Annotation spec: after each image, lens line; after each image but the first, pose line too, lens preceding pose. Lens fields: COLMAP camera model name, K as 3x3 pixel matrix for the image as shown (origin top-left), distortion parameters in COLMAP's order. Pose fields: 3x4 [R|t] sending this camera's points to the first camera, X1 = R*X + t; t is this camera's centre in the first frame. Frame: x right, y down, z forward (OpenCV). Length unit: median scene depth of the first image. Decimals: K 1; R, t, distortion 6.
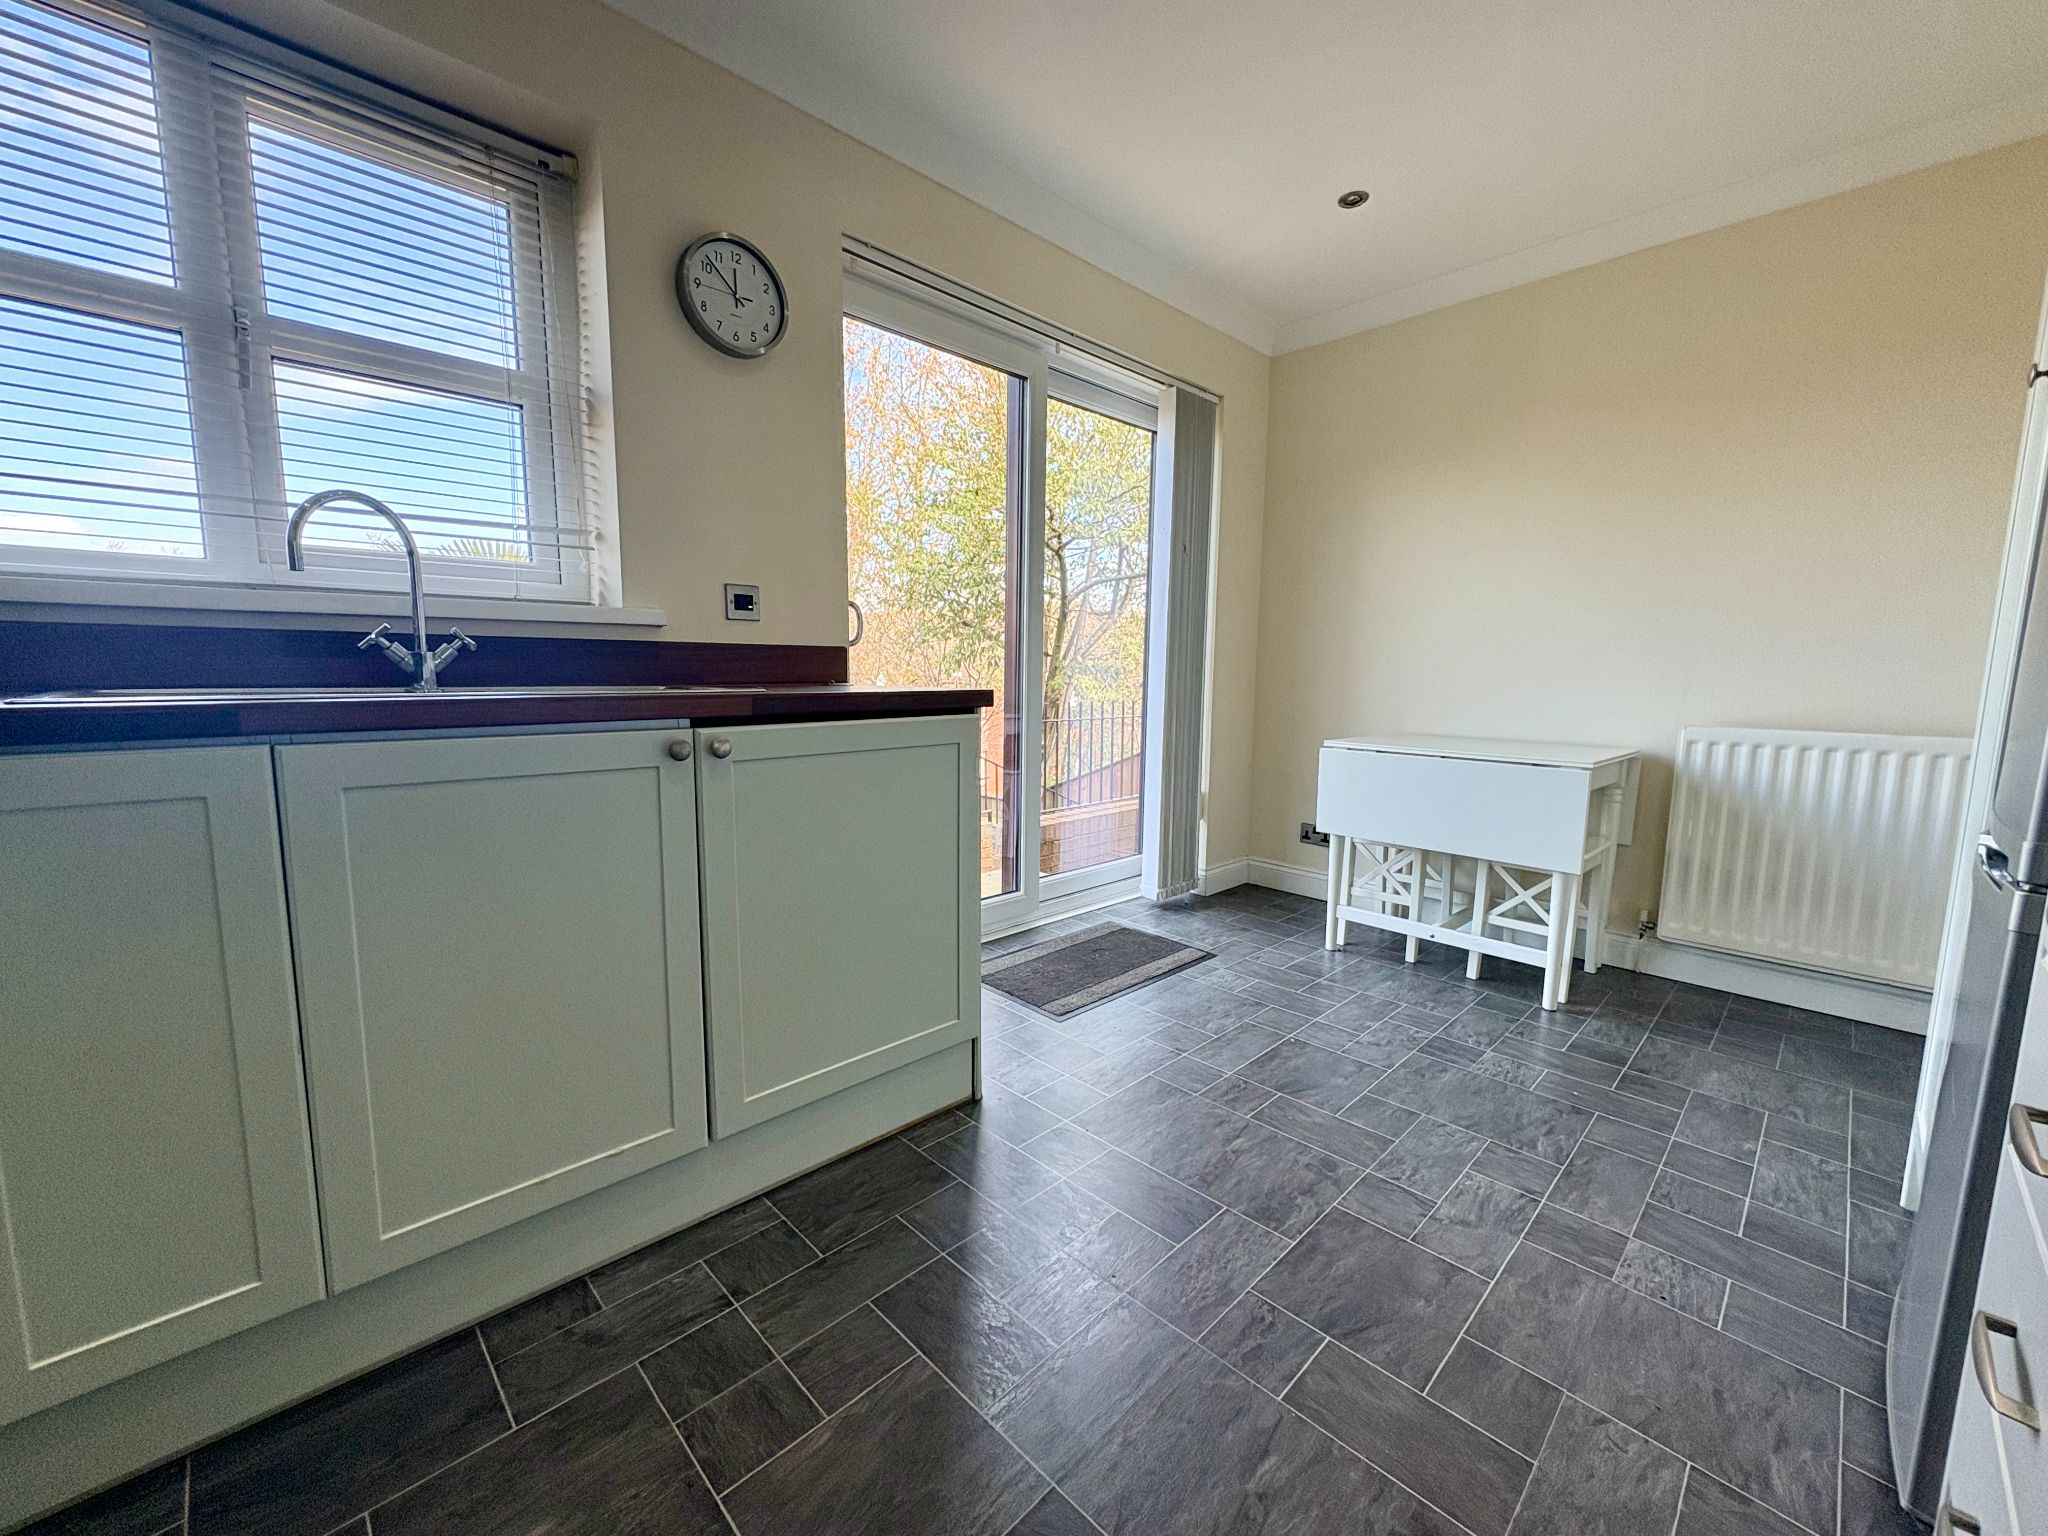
lens RADIAL K [[815.2, 0, 1024.0], [0, 815.2, 768.0], [0, 0, 1]] dist [-0.000269, -0.000026]
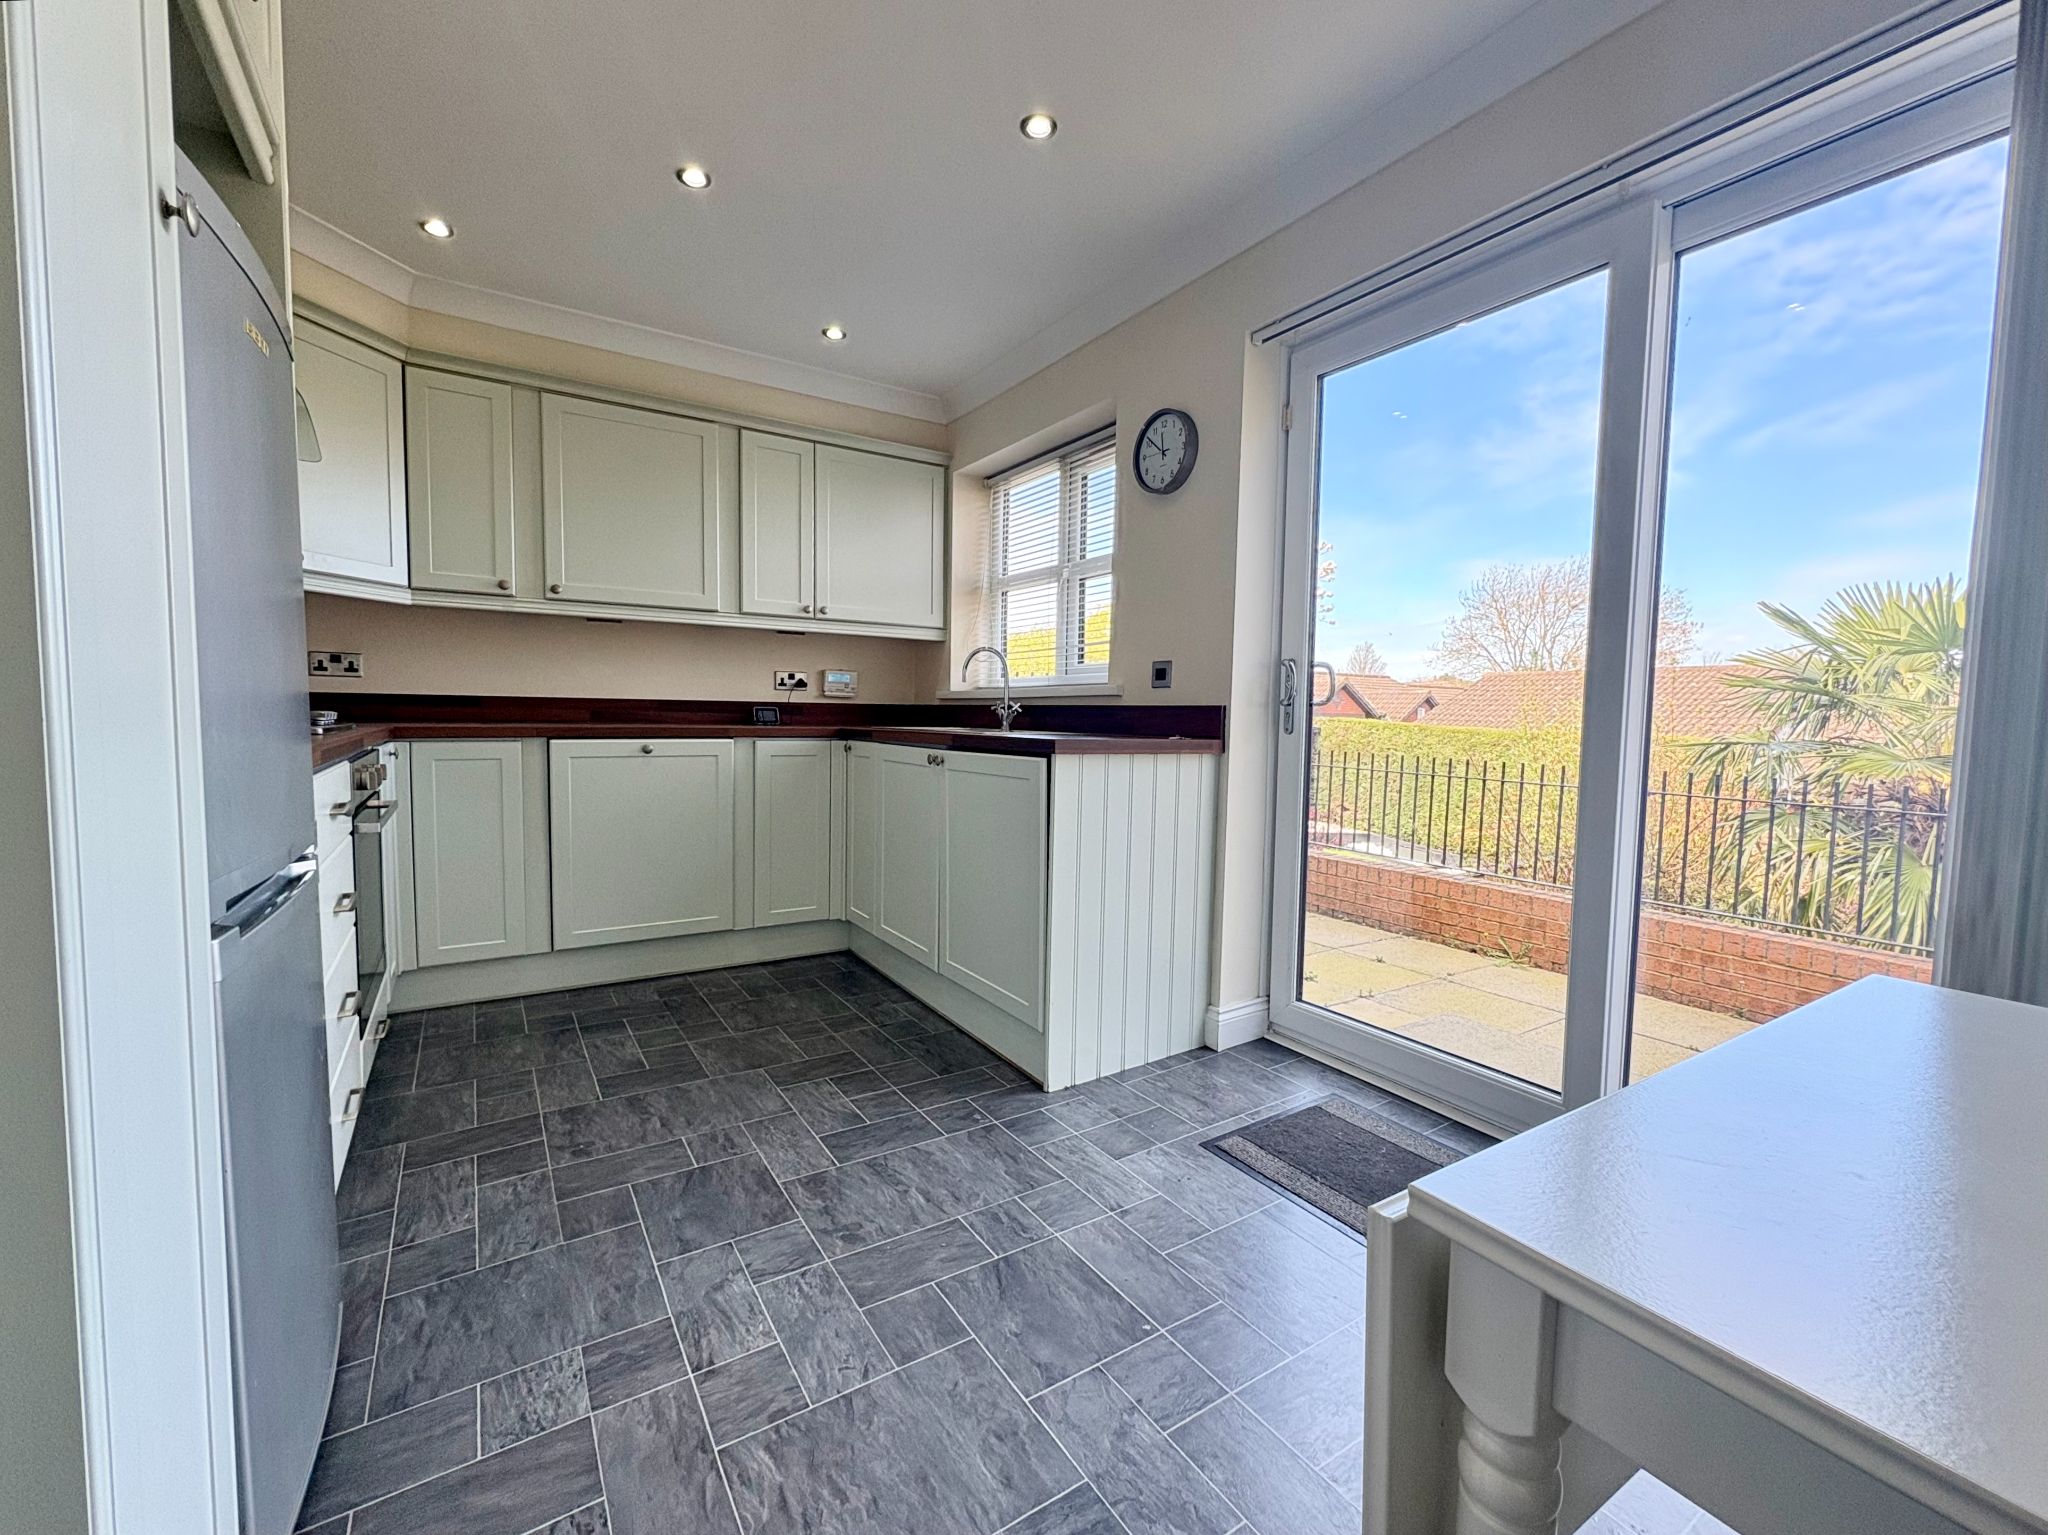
lens RADIAL K [[851.5, 0, 1024.0], [0, 851.5, 767.5], [0, 0, 1]] dist [0.001600, 0.000179]
pose [[-0.196843, 0.047847, -0.979267, 1.389074], [-0.141412, 0.986979, 0.076649, -0.170063], [0.970183, 0.153567, -0.187514, 1.408985]]
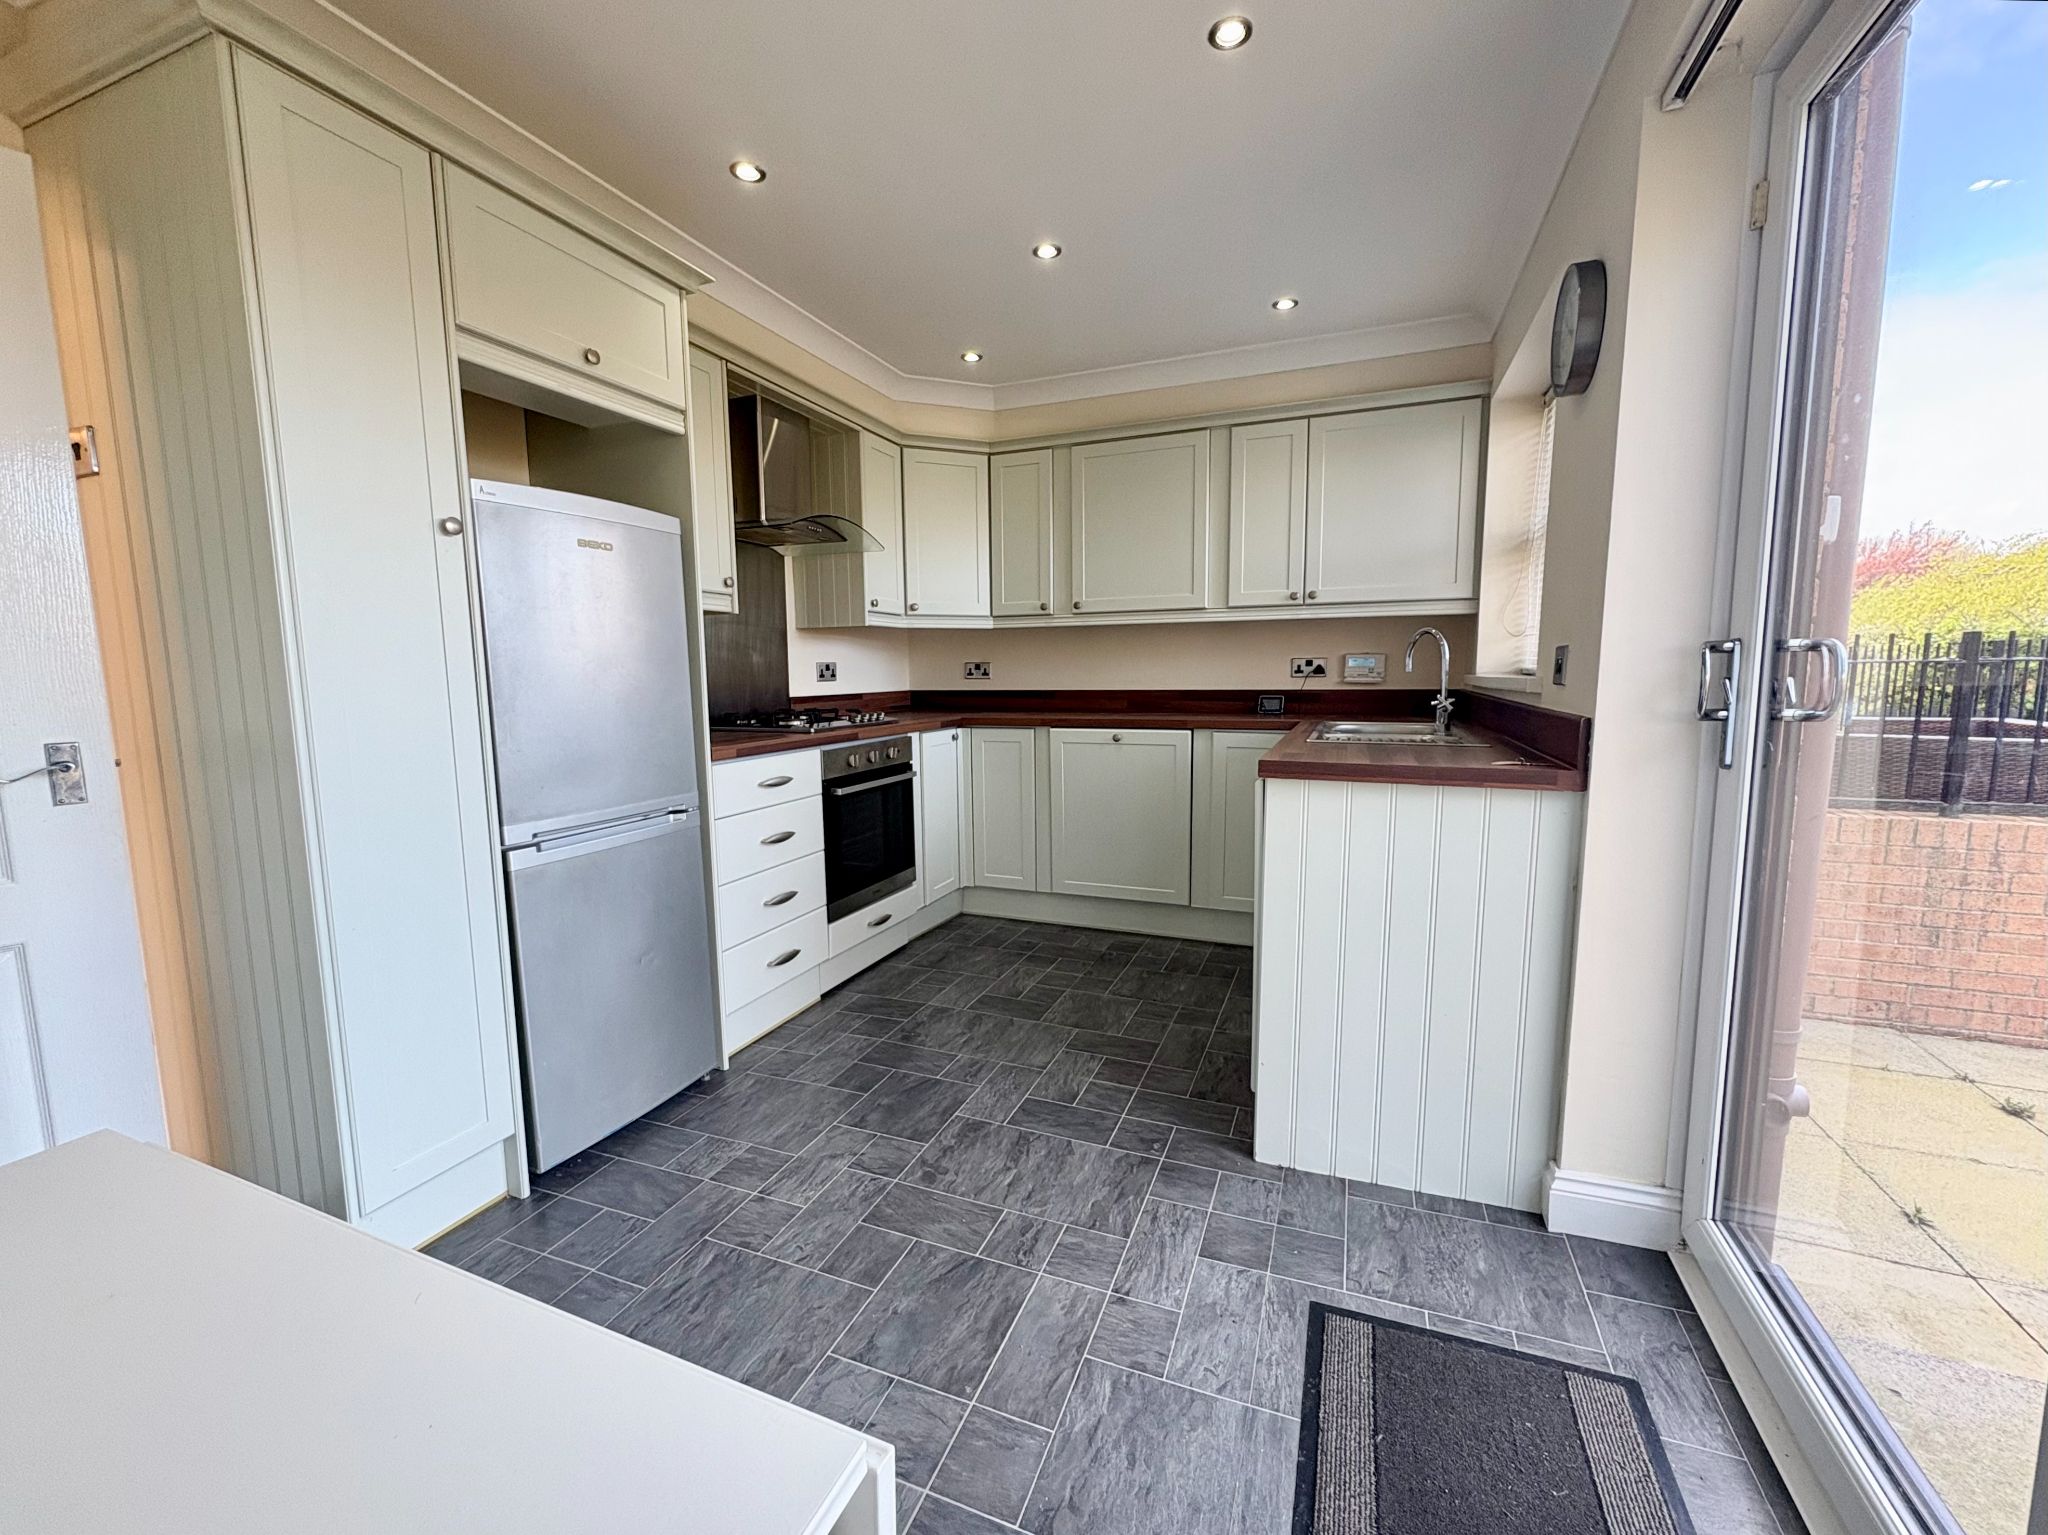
lens RADIAL K [[832.1, 0, 1024.0], [0, 832.1, 767.5], [0, 0, 1]] dist [-0.000395, 0.000069]
pose [[-0.914267, 0.046215, -0.402467, 0.750261], [-0.049610, 0.973222, 0.224452, -0.356604], [0.402062, 0.225175, -0.887492, 2.115955]]
